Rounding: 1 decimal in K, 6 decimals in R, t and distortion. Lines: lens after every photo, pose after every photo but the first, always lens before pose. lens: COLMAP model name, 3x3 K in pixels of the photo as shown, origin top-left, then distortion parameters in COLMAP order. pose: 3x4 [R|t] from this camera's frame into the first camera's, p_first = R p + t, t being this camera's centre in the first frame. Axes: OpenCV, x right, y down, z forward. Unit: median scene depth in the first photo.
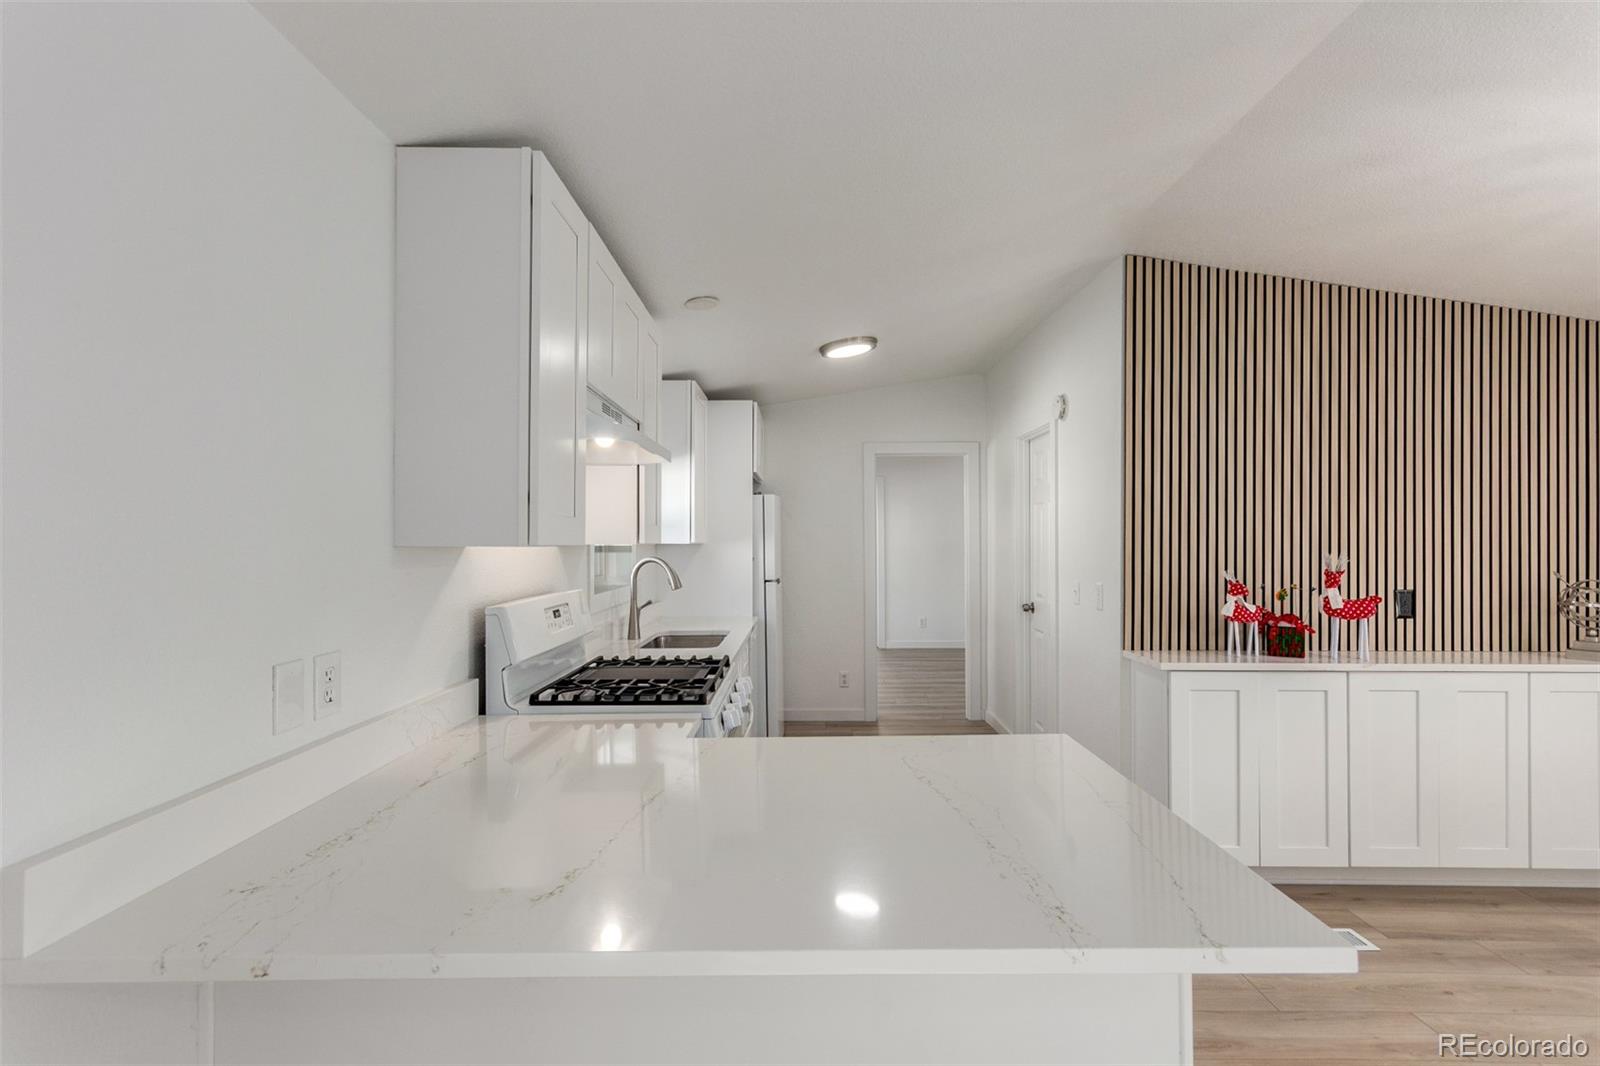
lens RADIAL K [[747.4, 0, 791.7], [0, 747.4, 539.1], [0, 0, 1]] dist [0.007488, 0.000153]
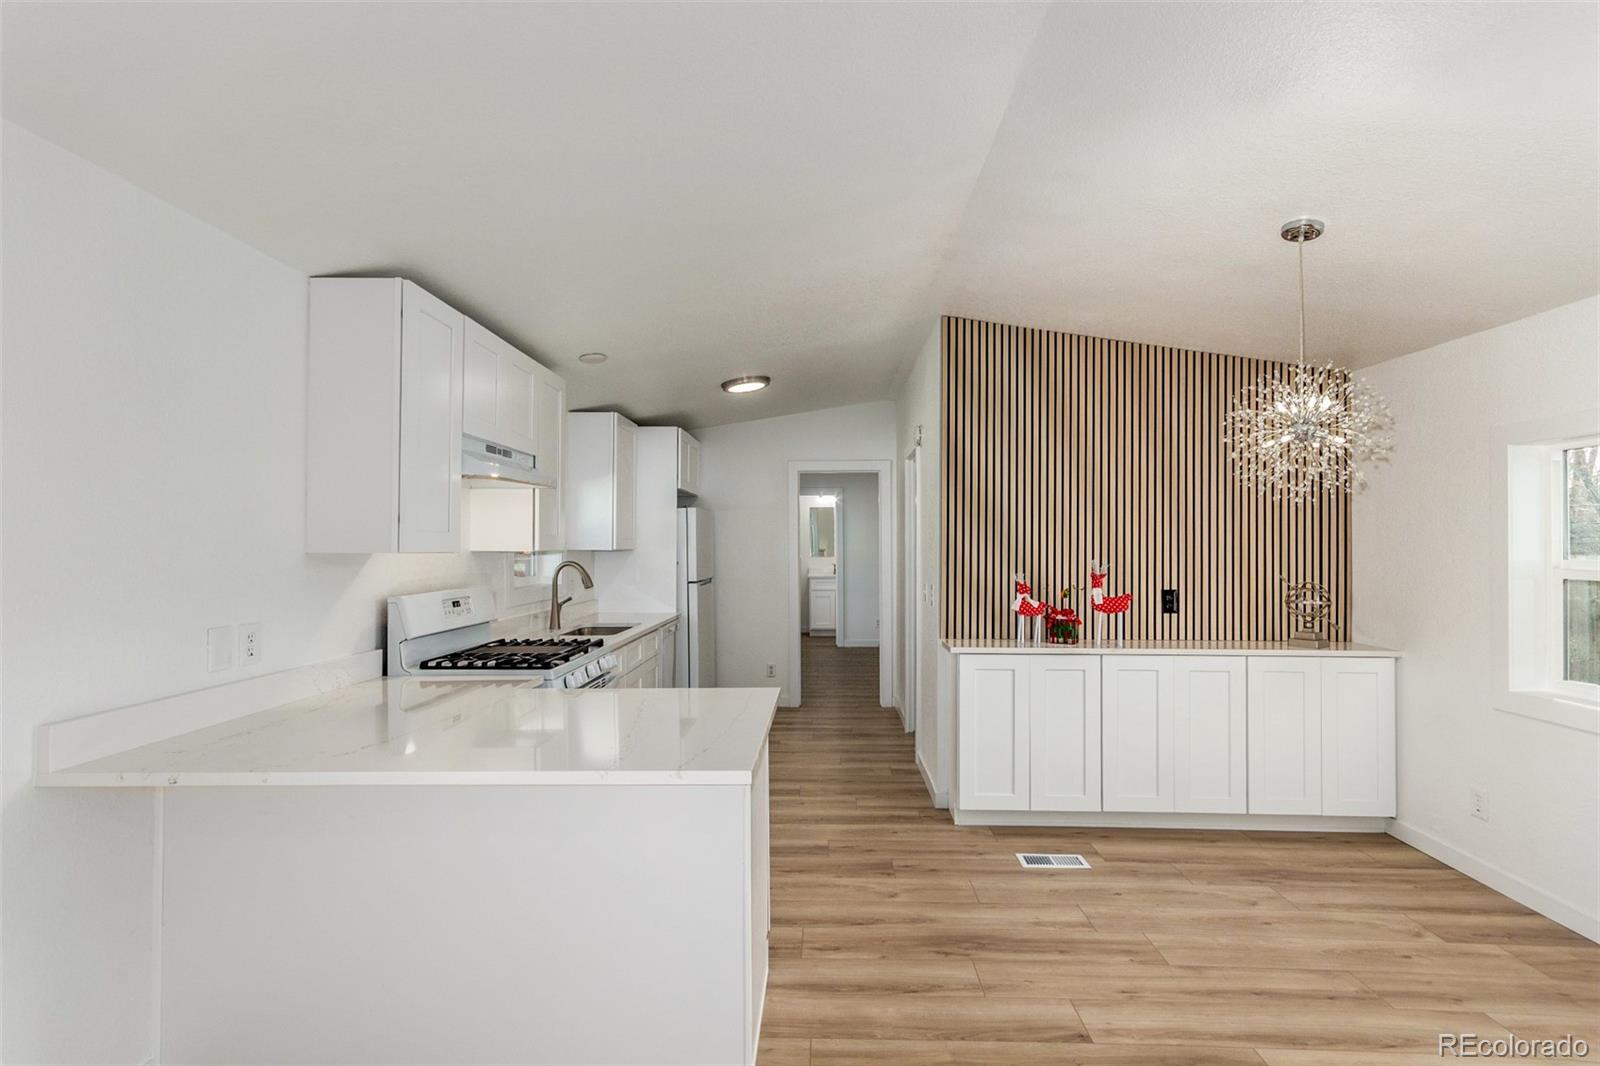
lens RADIAL K [[747.4, 0, 802.2], [0, 747.4, 540.7], [0, 0, 1]] dist [0.007488, 0.000153]
pose [[0.999767, 0.002694, -0.021408, 0.262053], [-0.002788, 0.999987, -0.004357, -0.005939], [0.021396, 0.004416, 0.999761, -0.245301]]
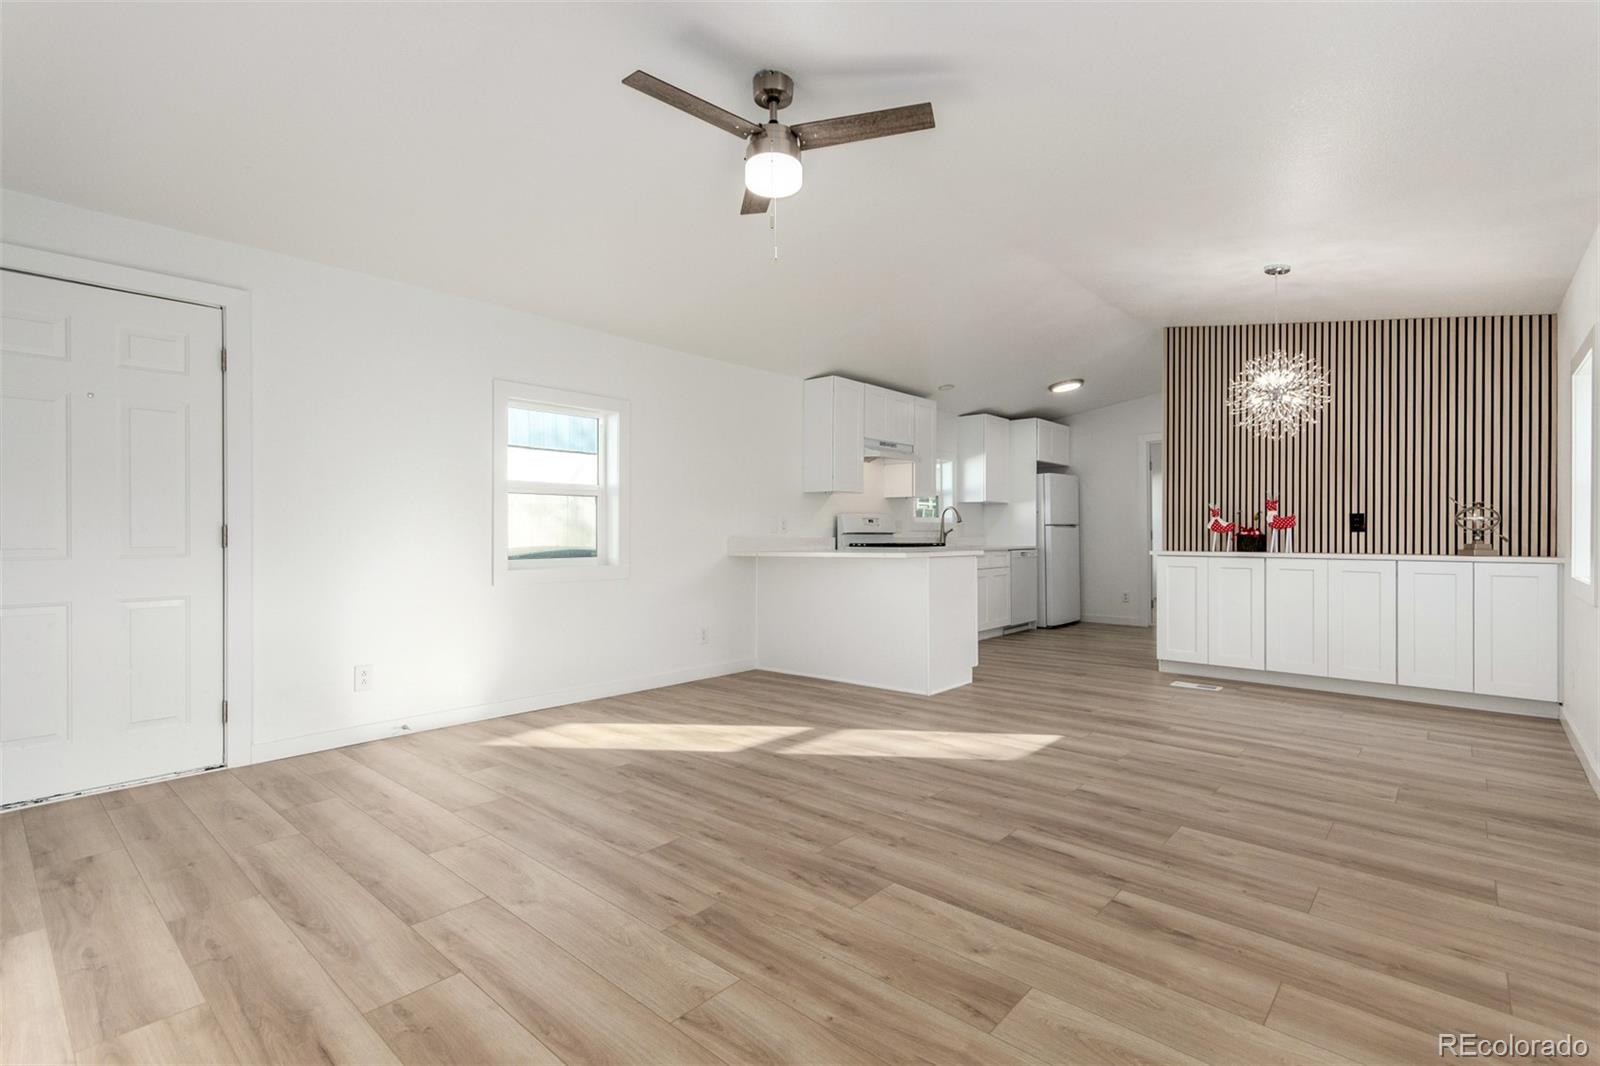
lens RADIAL K [[747.4, 0, 808.5], [0, 747.4, 531.5], [0, 0, 1]] dist [0.007488, 0.000153]
pose [[0.757823, 0.000233, -0.652460, 1.036786], [-0.000678, 1.000000, -0.000429, 0.113374], [0.652460, 0.000767, 0.757823, -0.964530]]
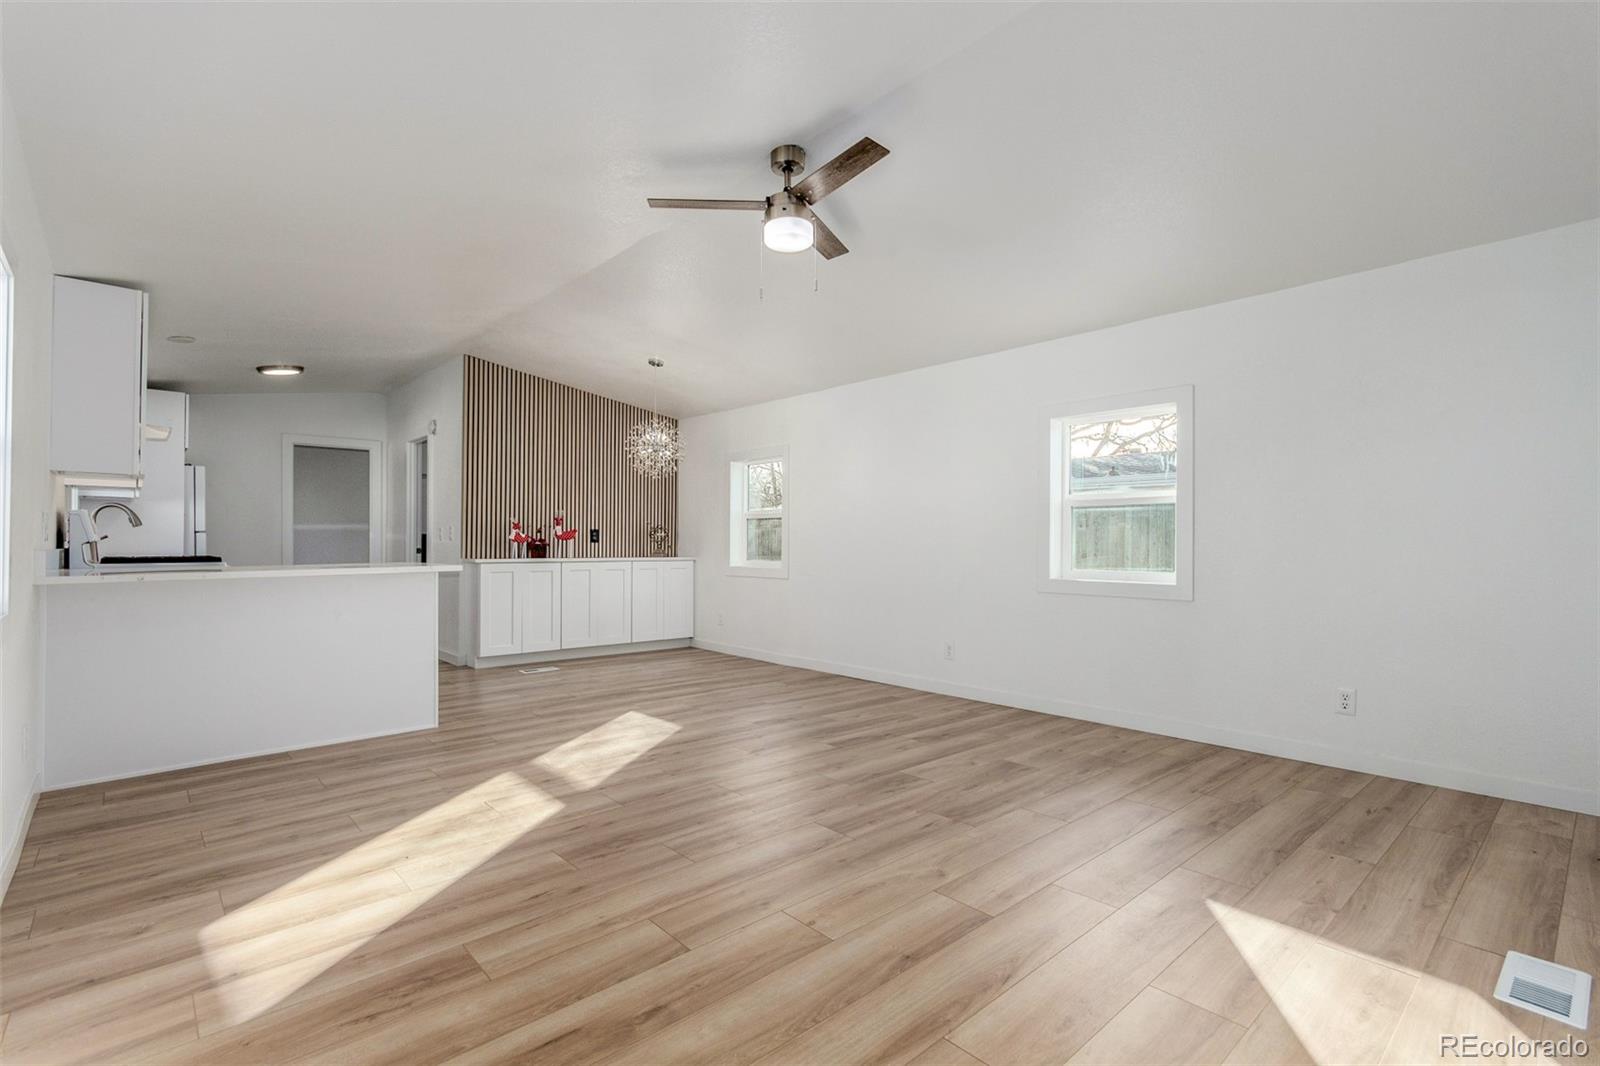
lens RADIAL K [[747.4, 0, 801.3], [0, 747.4, 533.7], [0, 0, 1]] dist [0.007488, 0.000153]
pose [[0.731691, 0.012683, 0.681518, -0.245374], [-0.003591, 0.999885, -0.014753, 0.117597], [-0.681627, 0.008347, 0.731652, -1.078898]]
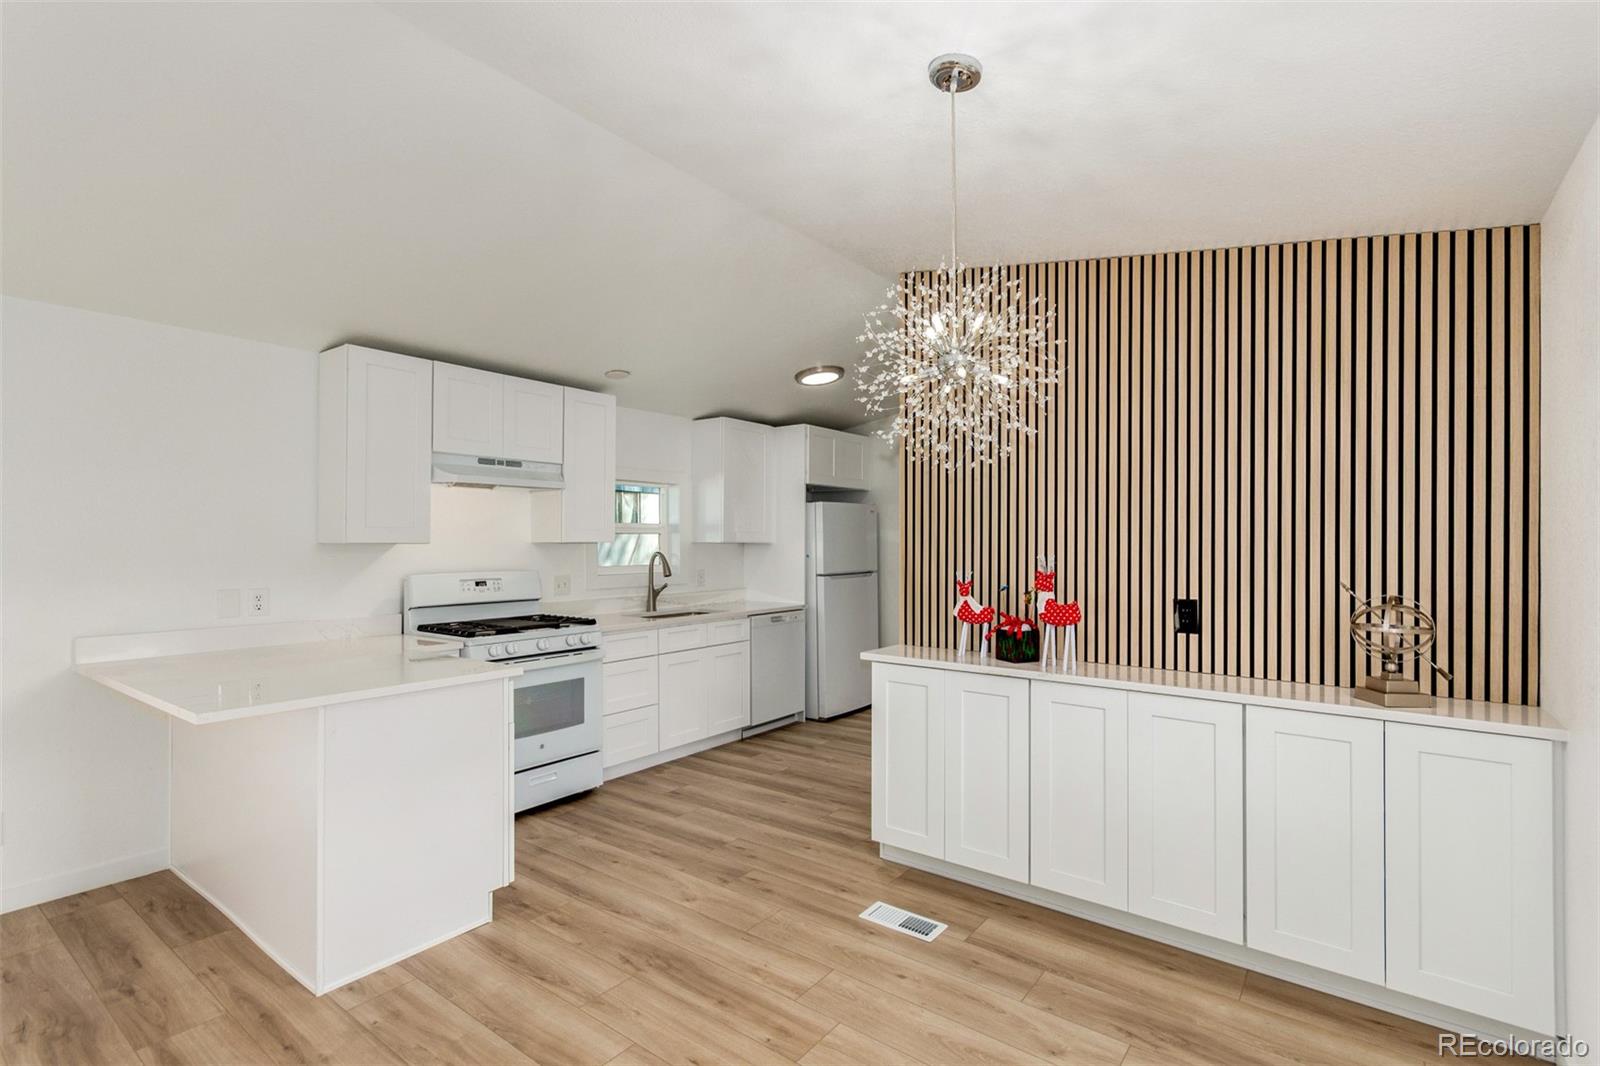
lens RADIAL K [[747.4, 0, 813.2], [0, 747.4, 539.7], [0, 0, 1]] dist [0.007488, 0.000153]
pose [[0.805233, 0.000620, -0.592958, 1.048759], [-0.000894, 1.000000, -0.000168, -0.000058], [0.592957, 0.000665, 0.805233, 0.072067]]
